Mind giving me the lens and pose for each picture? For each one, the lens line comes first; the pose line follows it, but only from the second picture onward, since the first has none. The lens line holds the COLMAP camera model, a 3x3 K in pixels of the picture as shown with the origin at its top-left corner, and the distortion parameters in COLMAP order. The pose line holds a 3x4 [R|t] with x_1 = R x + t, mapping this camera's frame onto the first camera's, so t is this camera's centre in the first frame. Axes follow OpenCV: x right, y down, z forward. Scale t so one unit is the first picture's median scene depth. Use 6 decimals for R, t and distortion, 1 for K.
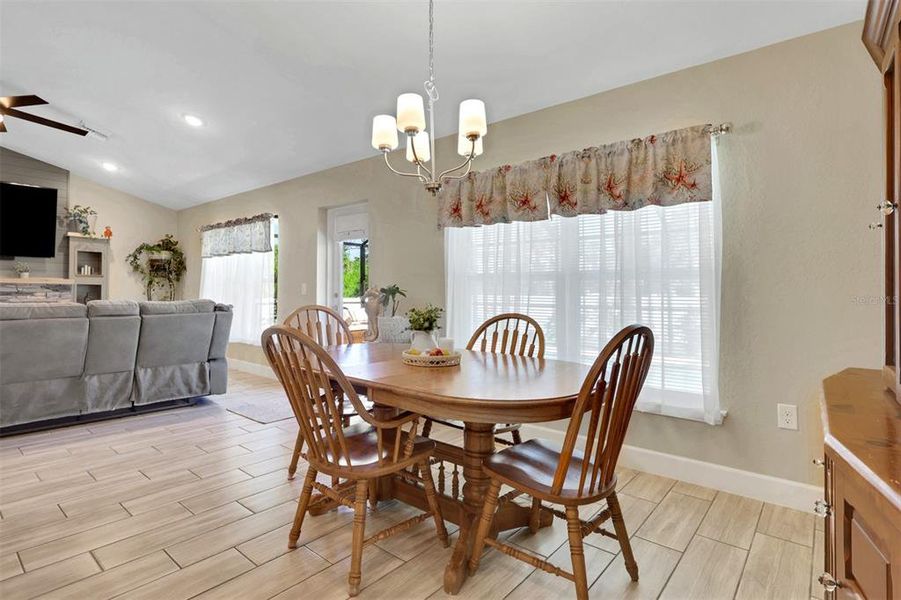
lens RADIAL K [[456.6, 0, 439.9], [0, 456.6, 287.1], [0, 0, 1]] dist [0.012928, 0.000549]
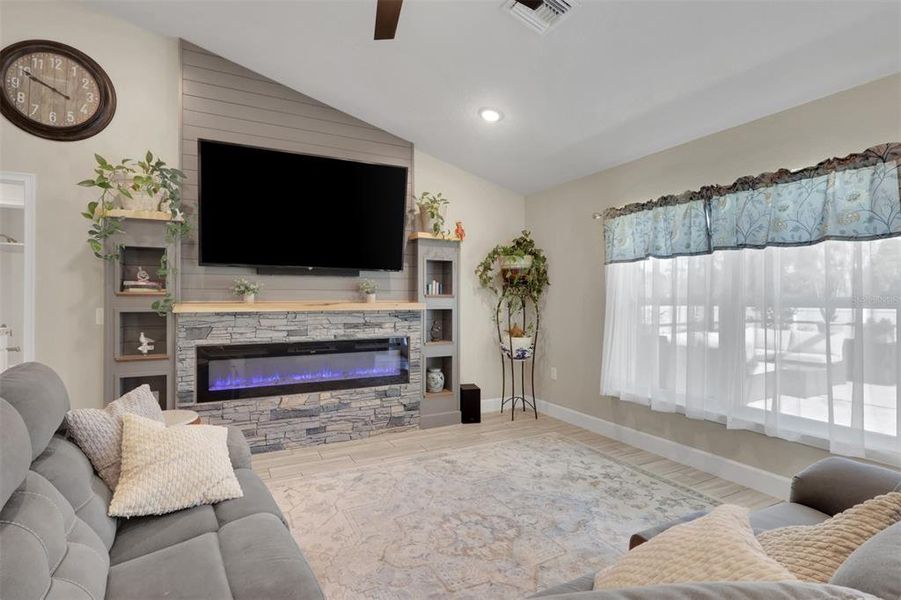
lens RADIAL K [[442.0, 0, 450.7], [0, 442.0, 299.9], [0, 0, 1]] dist [-0.003730, -0.000247]
pose [[0.930714, -0.013112, -0.365512, -0.544768], [0.018686, 0.999757, 0.011715, -0.028349], [0.365270, -0.017733, 0.930733, 0.428818]]
